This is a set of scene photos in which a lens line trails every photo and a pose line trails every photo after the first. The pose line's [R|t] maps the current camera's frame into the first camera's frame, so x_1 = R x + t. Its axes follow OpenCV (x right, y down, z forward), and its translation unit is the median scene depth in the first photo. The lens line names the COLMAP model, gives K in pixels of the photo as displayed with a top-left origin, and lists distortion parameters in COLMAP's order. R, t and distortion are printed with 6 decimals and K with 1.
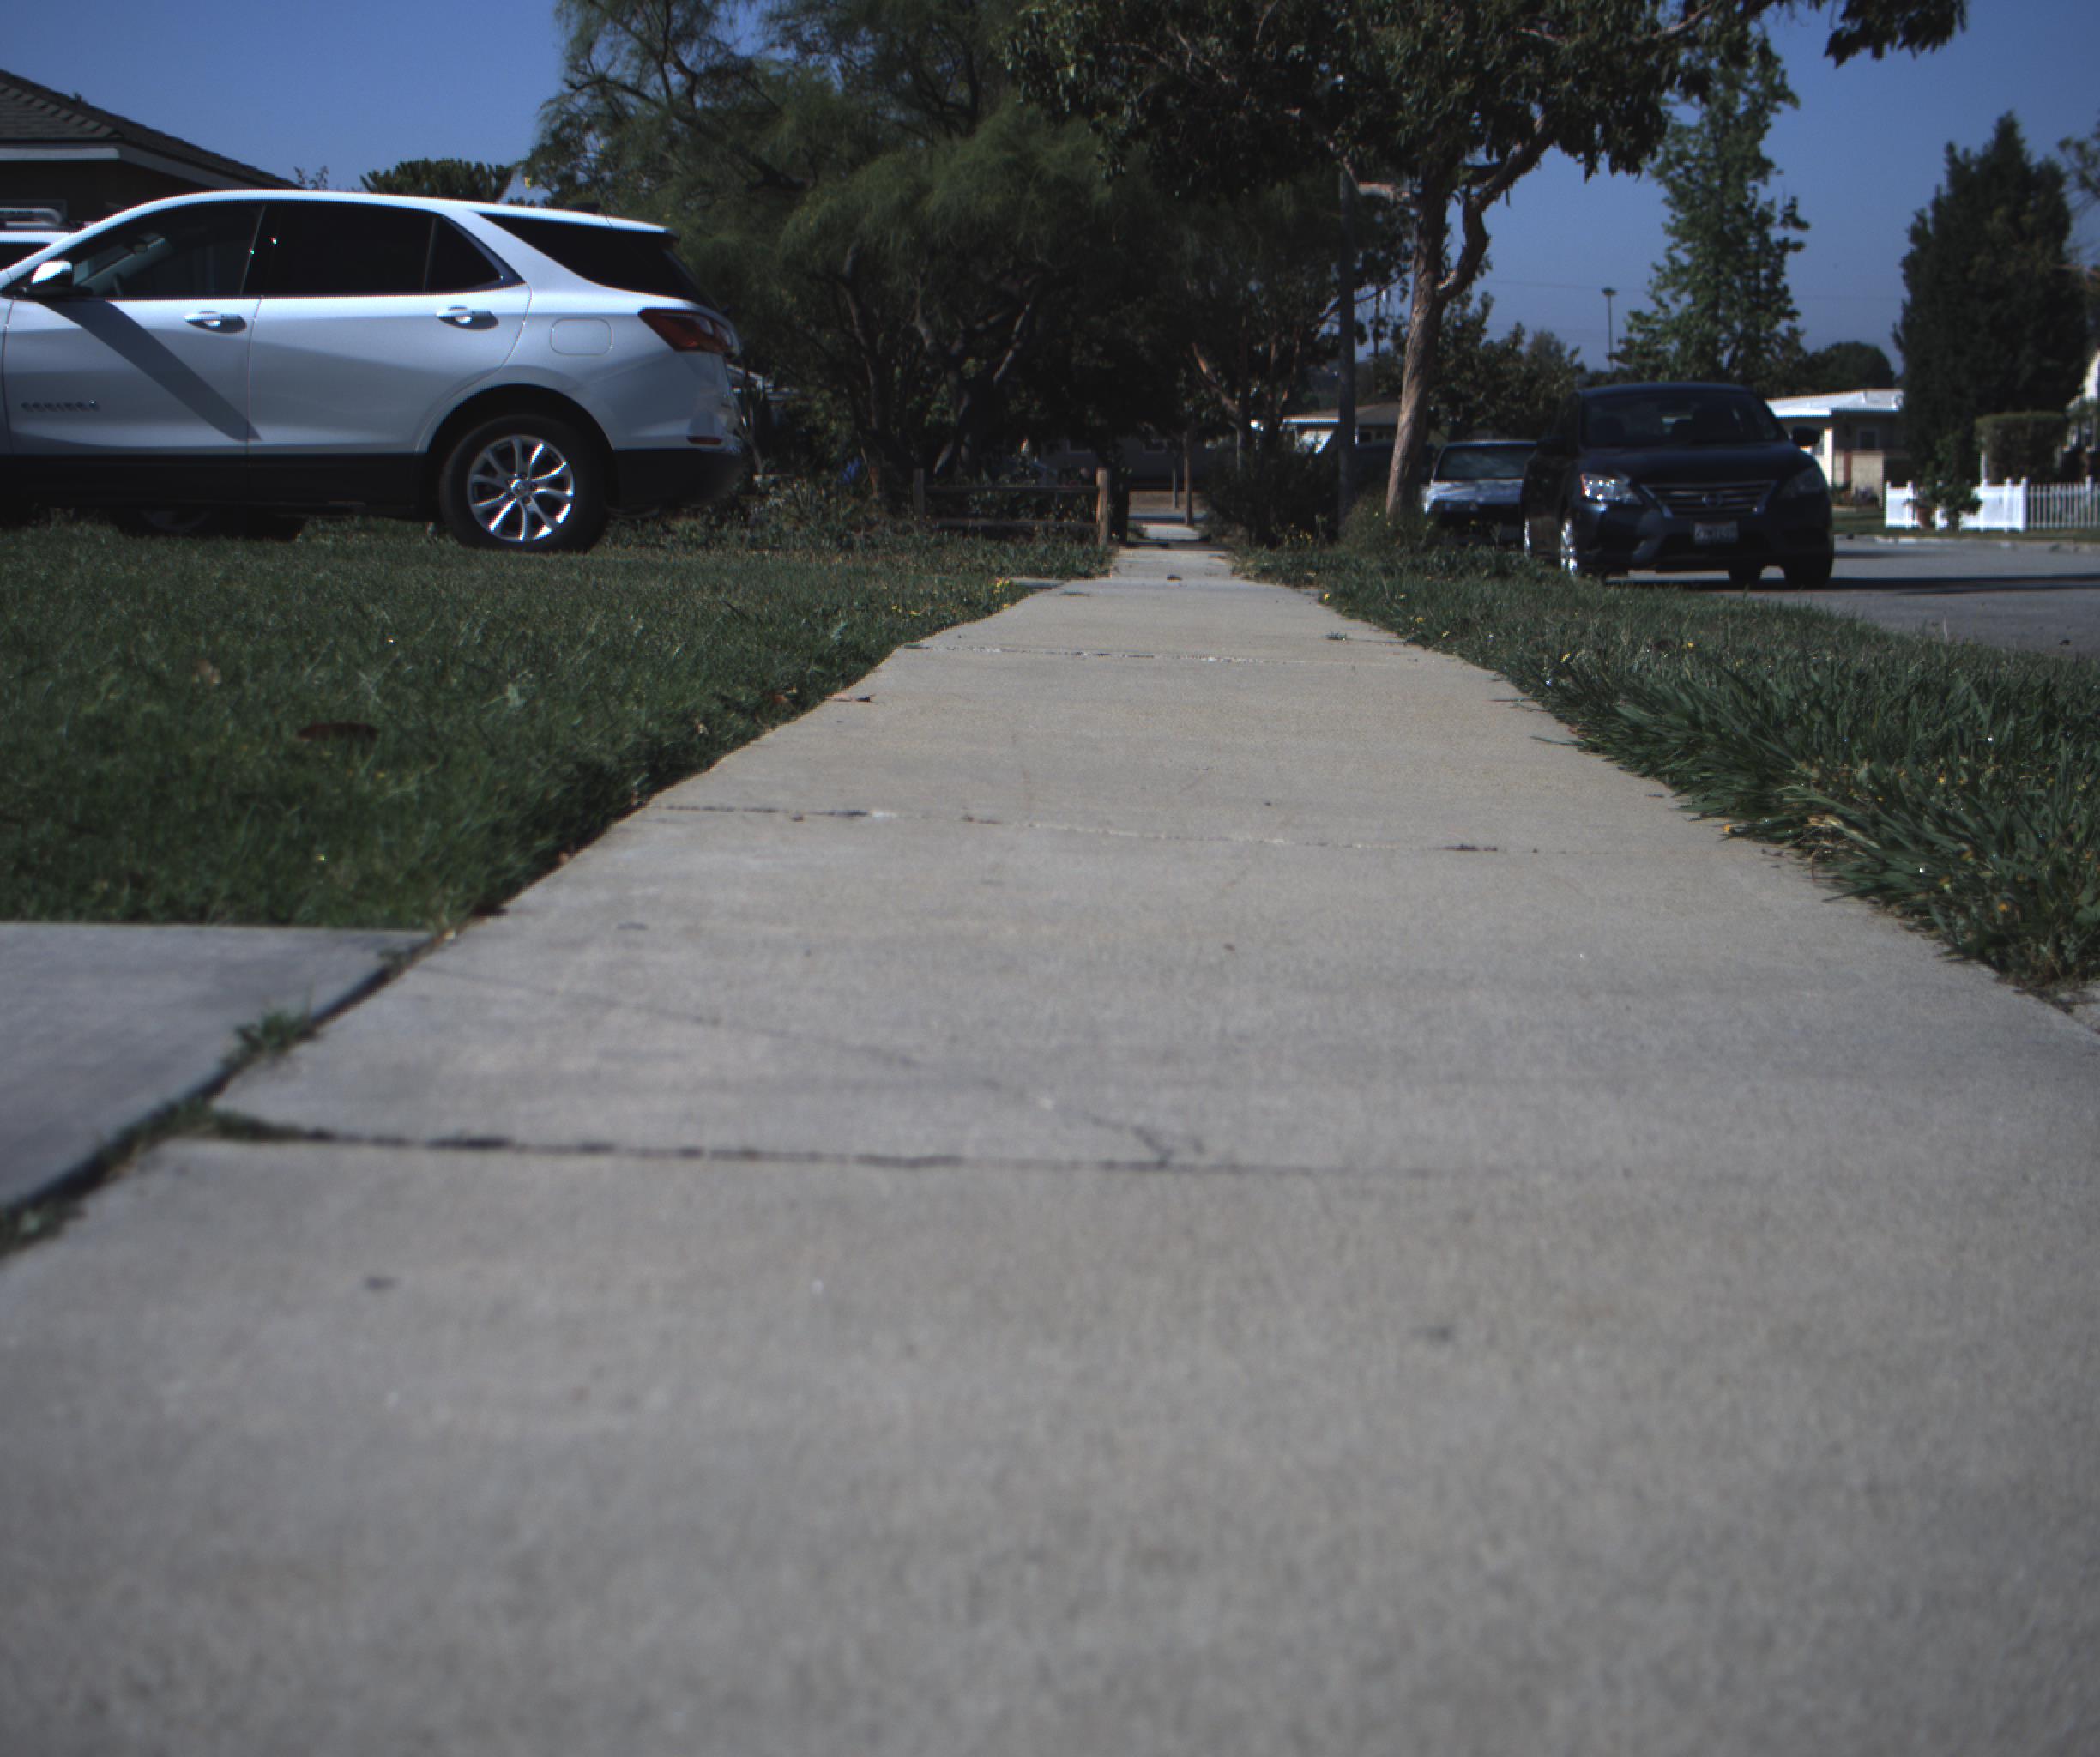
lens RADIAL K [[3944.0, 0, 1029.5], [0, 3944.0, 842.6], [0, 0, 1]] dist [-0.167768, 0.904921]
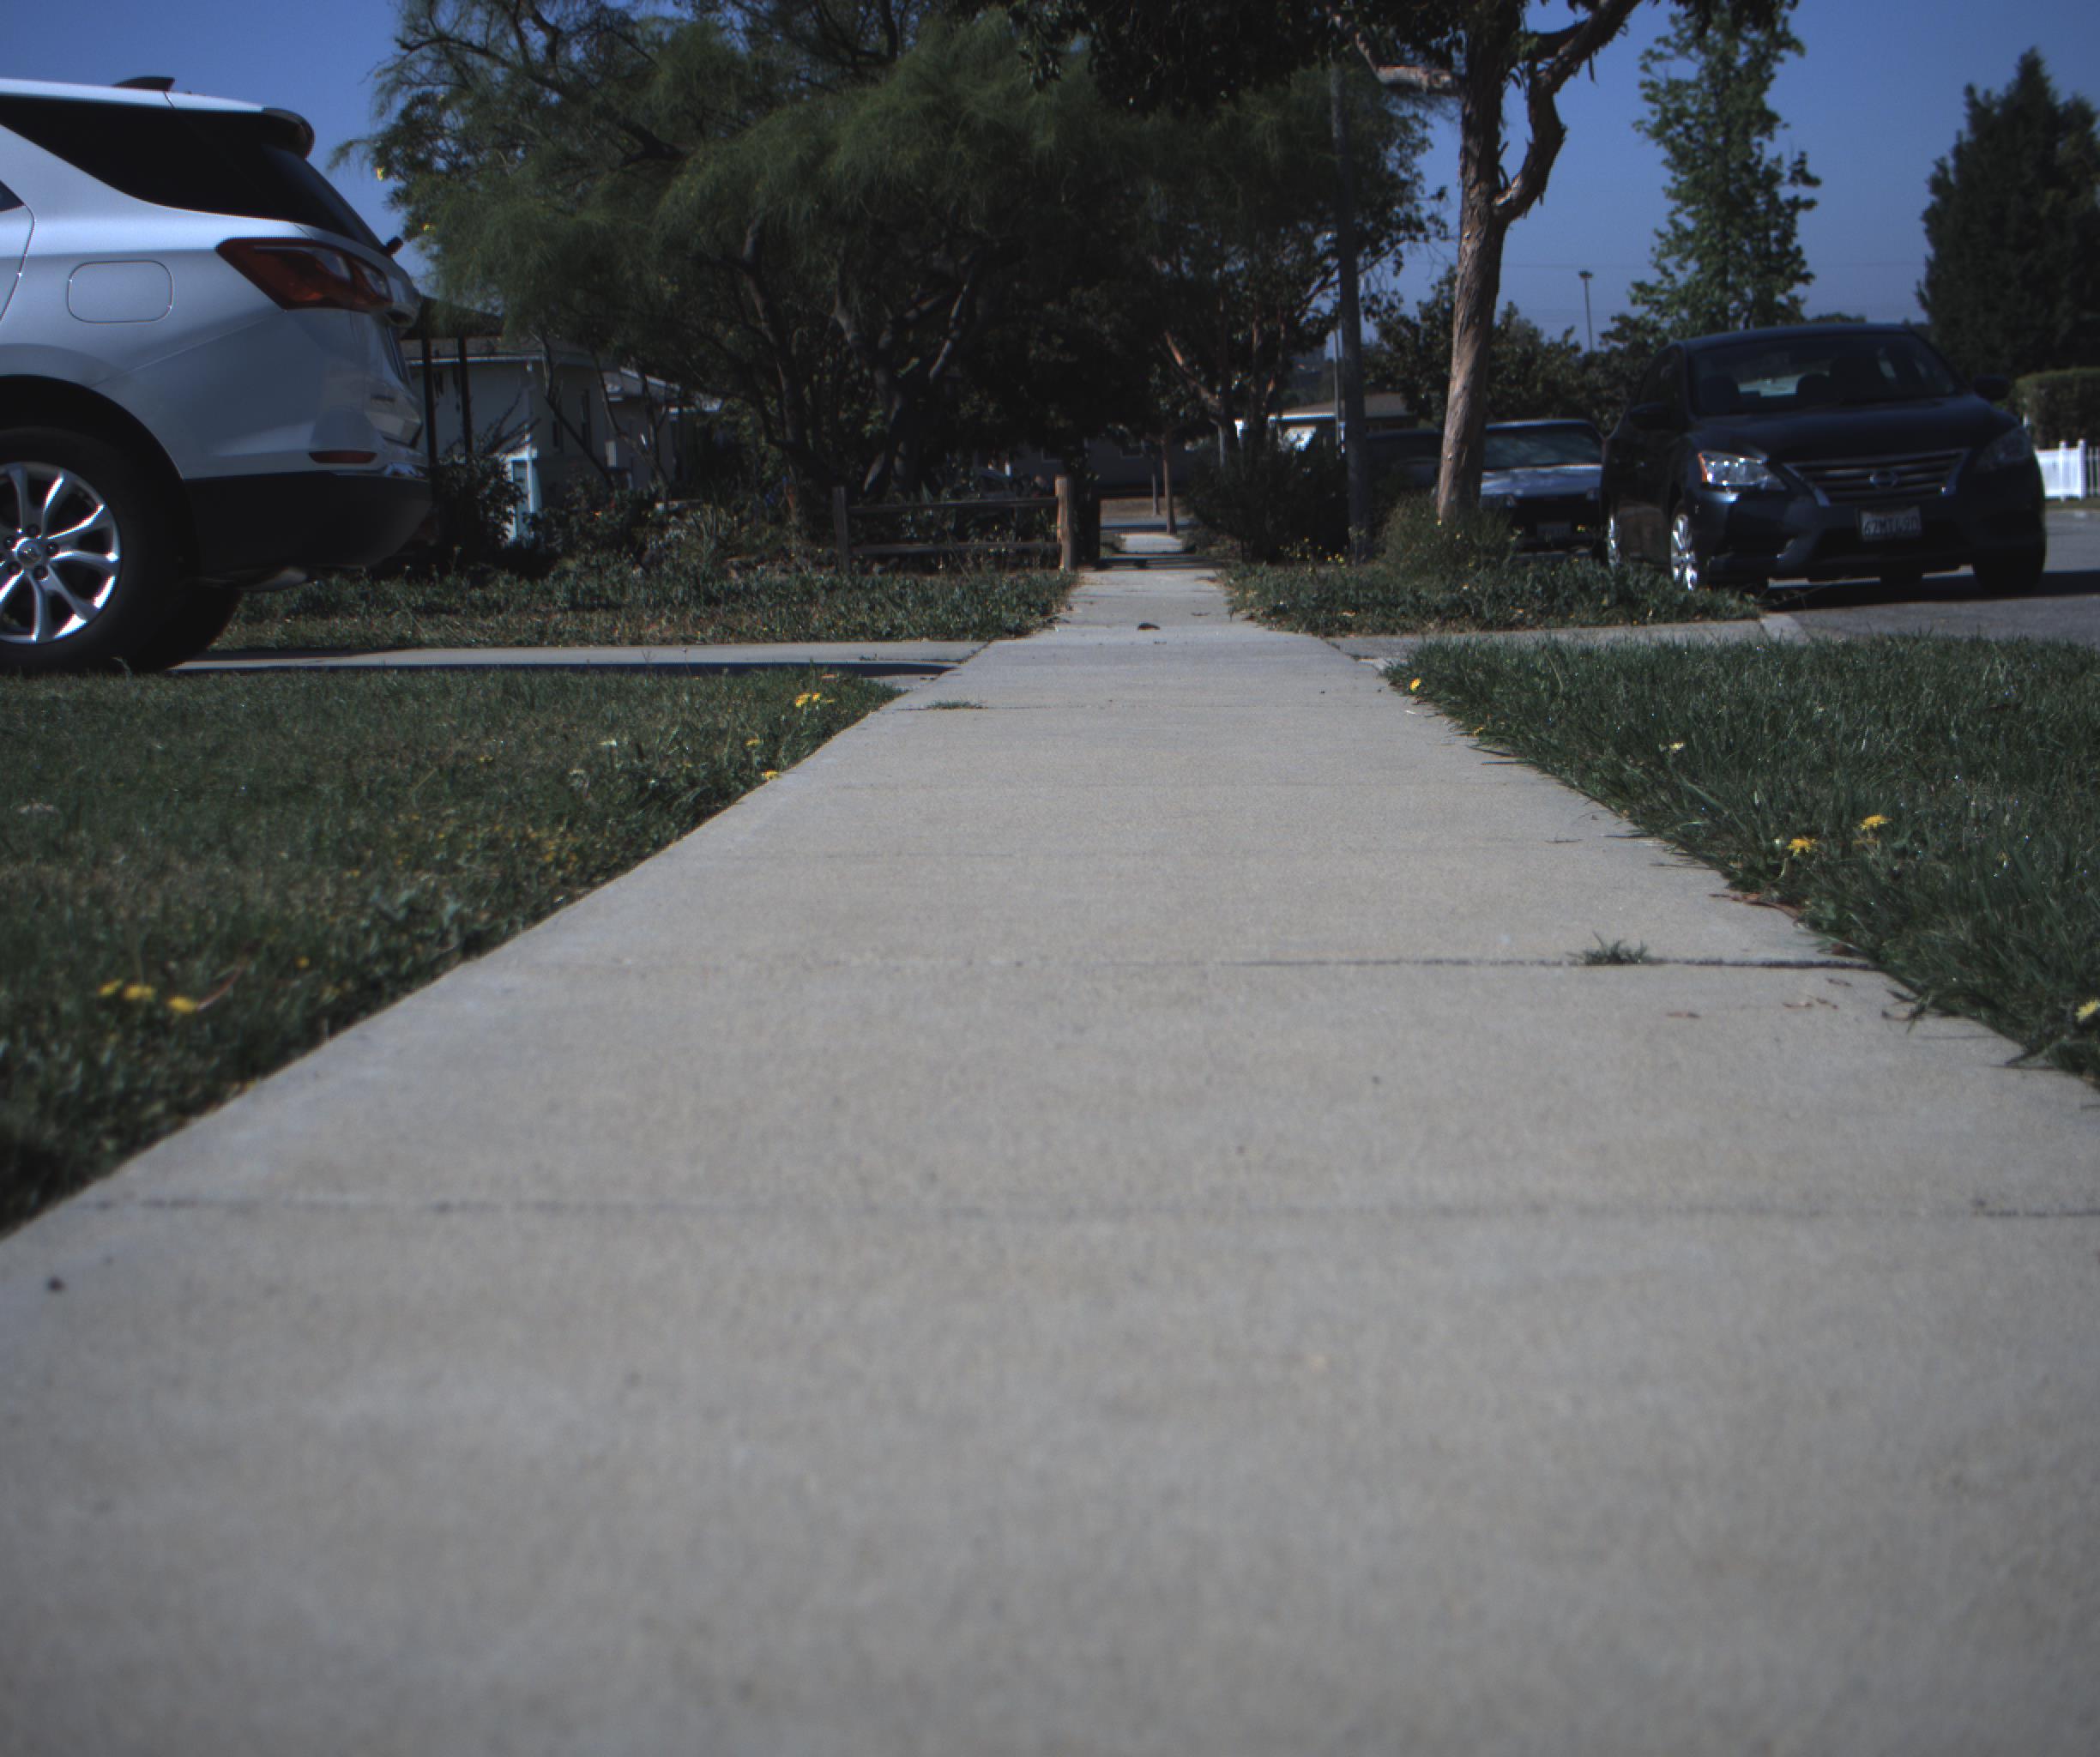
lens RADIAL K [[3944.0, 0, 1029.5], [0, 3944.0, 842.6], [0, 0, 1]] dist [-0.167768, 0.904921]
pose [[0.998932, -0.046196, 0.000559, 0.007224], [0.046197, 0.998928, -0.002873, -0.014899], [-0.000425, 0.002896, 0.999996, 0.161442]]
